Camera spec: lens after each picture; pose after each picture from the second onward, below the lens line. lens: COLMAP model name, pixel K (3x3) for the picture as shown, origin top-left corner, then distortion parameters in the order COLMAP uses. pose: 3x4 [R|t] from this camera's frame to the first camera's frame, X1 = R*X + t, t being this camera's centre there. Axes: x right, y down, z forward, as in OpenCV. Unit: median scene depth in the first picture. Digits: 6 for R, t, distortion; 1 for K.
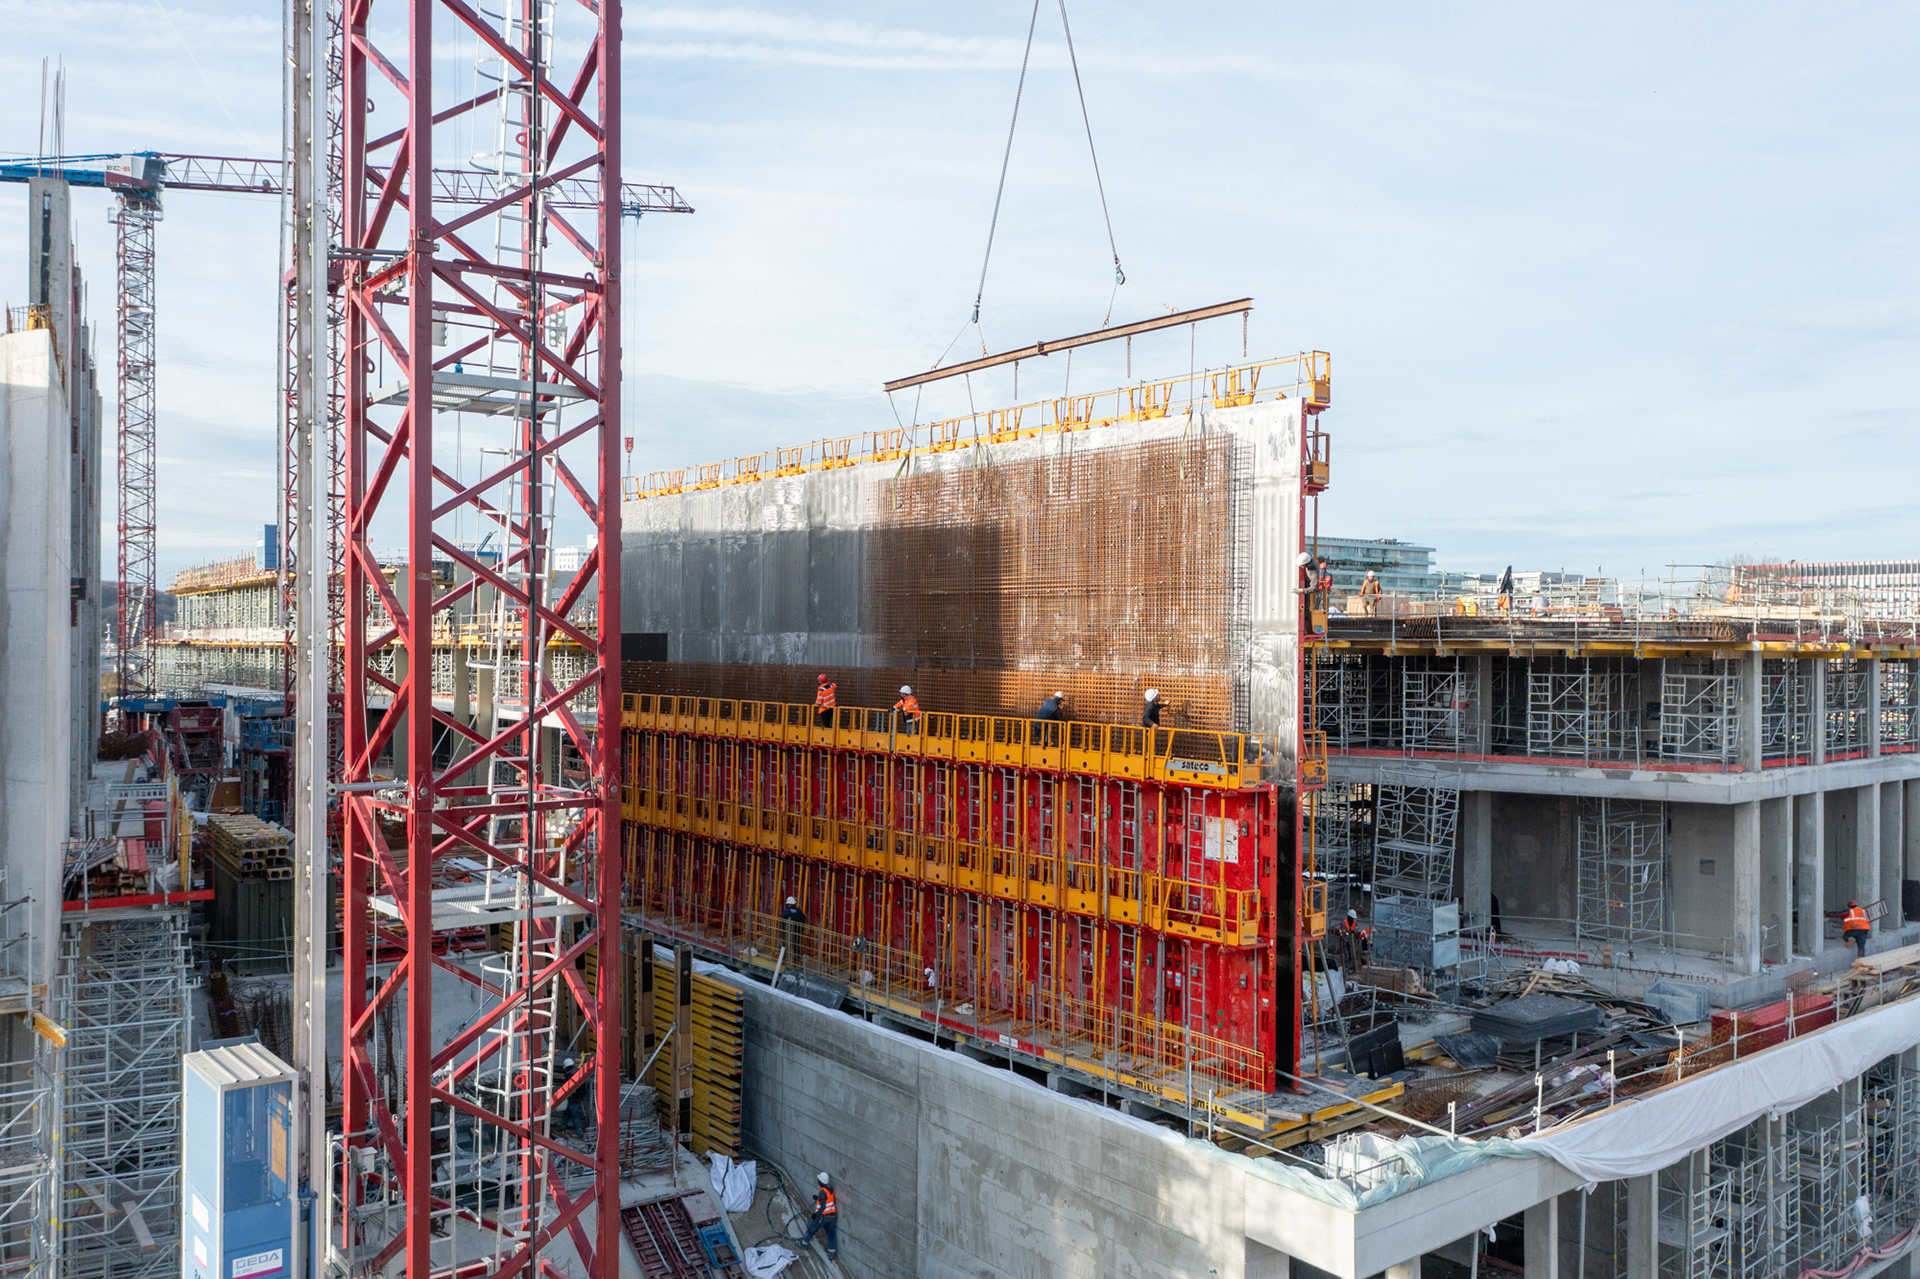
lens RADIAL K [[1553.5, 0, 957.8], [0, 1553.5, 640.1], [0, 0, 1]] dist [0.008453, 0.012236]
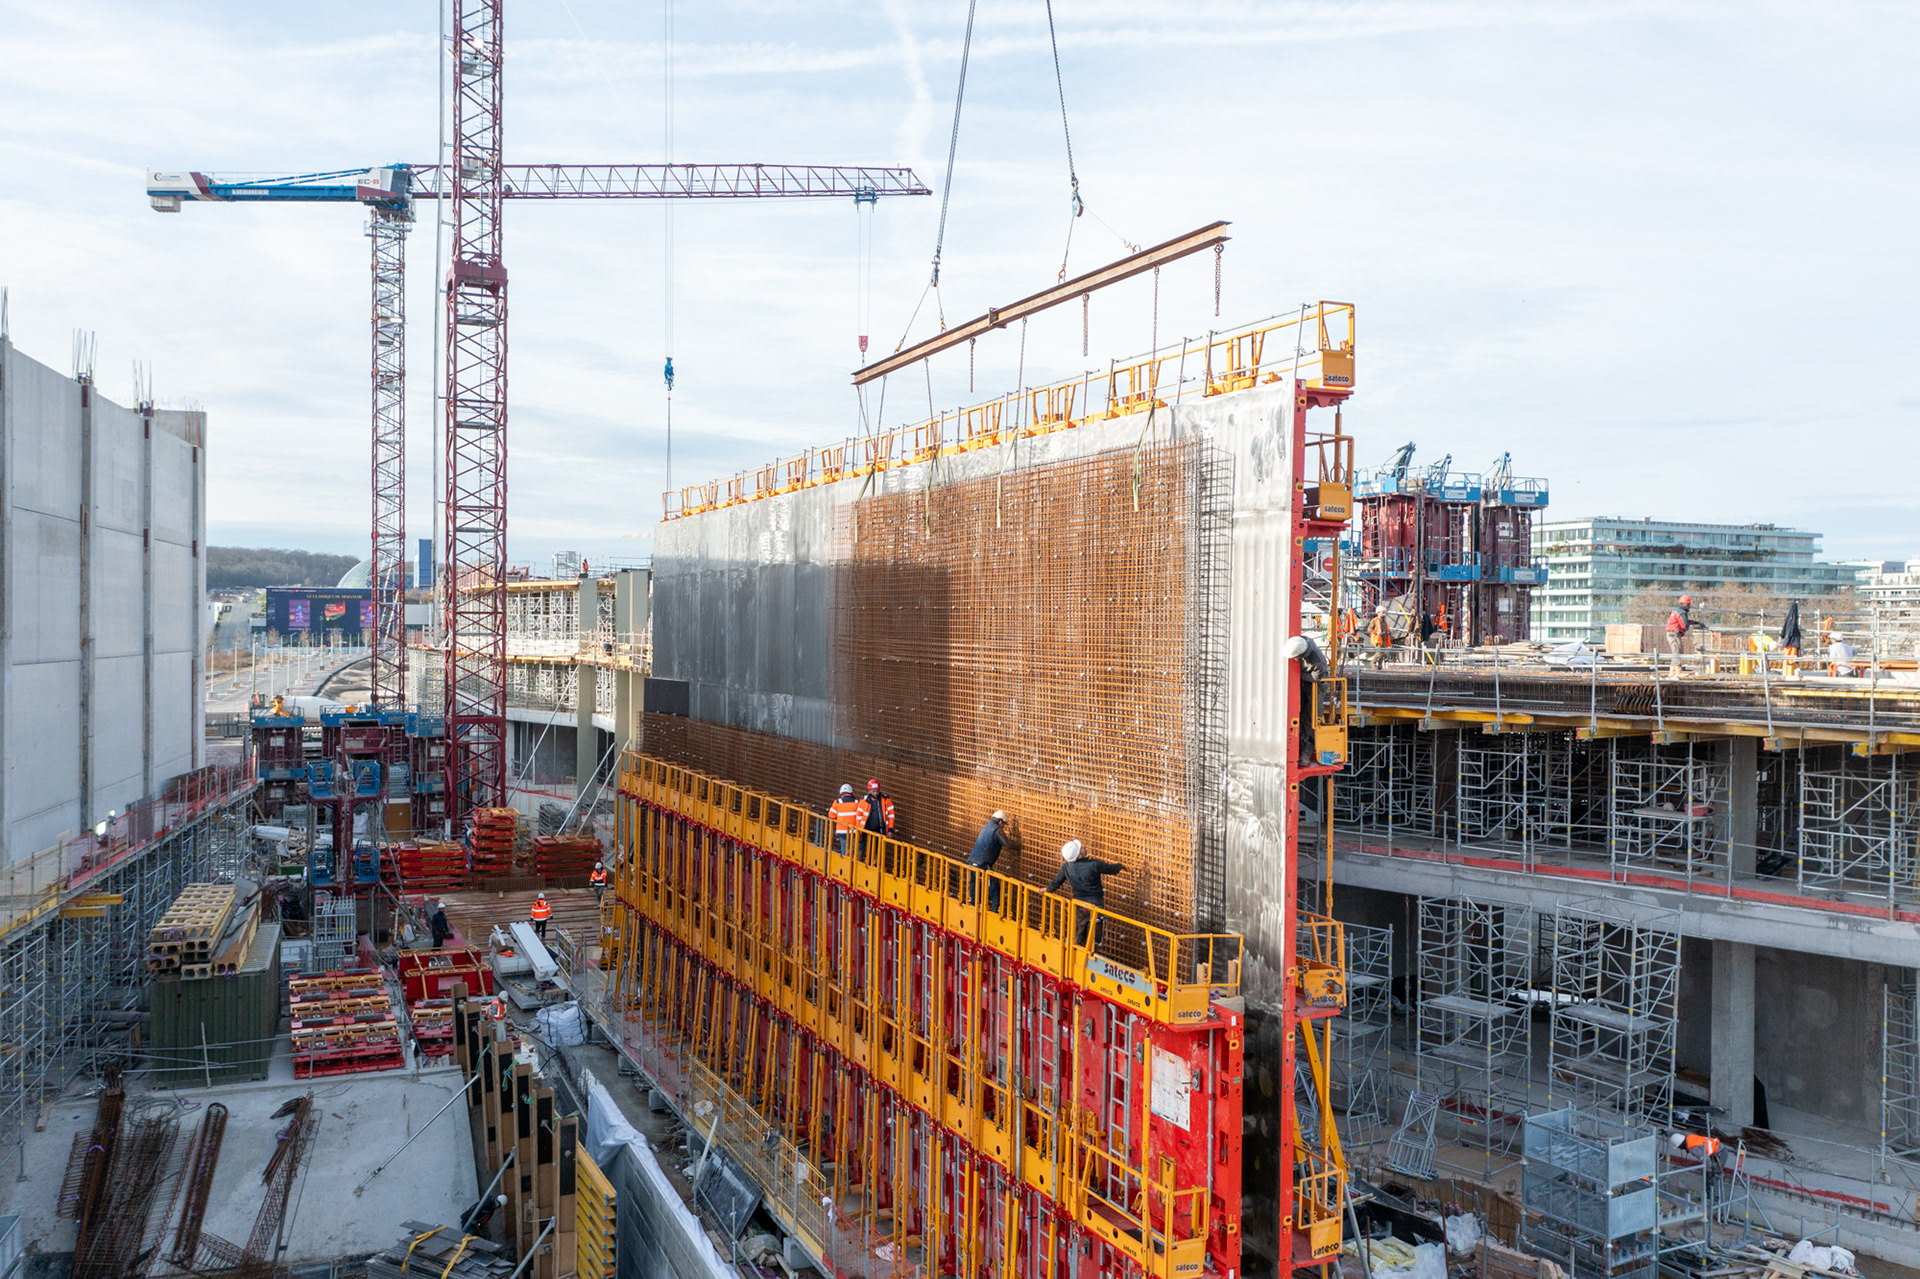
lens RADIAL K [[1553.5, 0, 956.0], [0, 1553.5, 632.4], [0, 0, 1]] dist [0.008453, 0.012236]
pose [[0.976447, 0.004322, -0.215714, 0.156777], [-0.003584, 0.999986, 0.003812, -0.041167], [0.215727, -0.002949, 0.976449, 0.263078]]
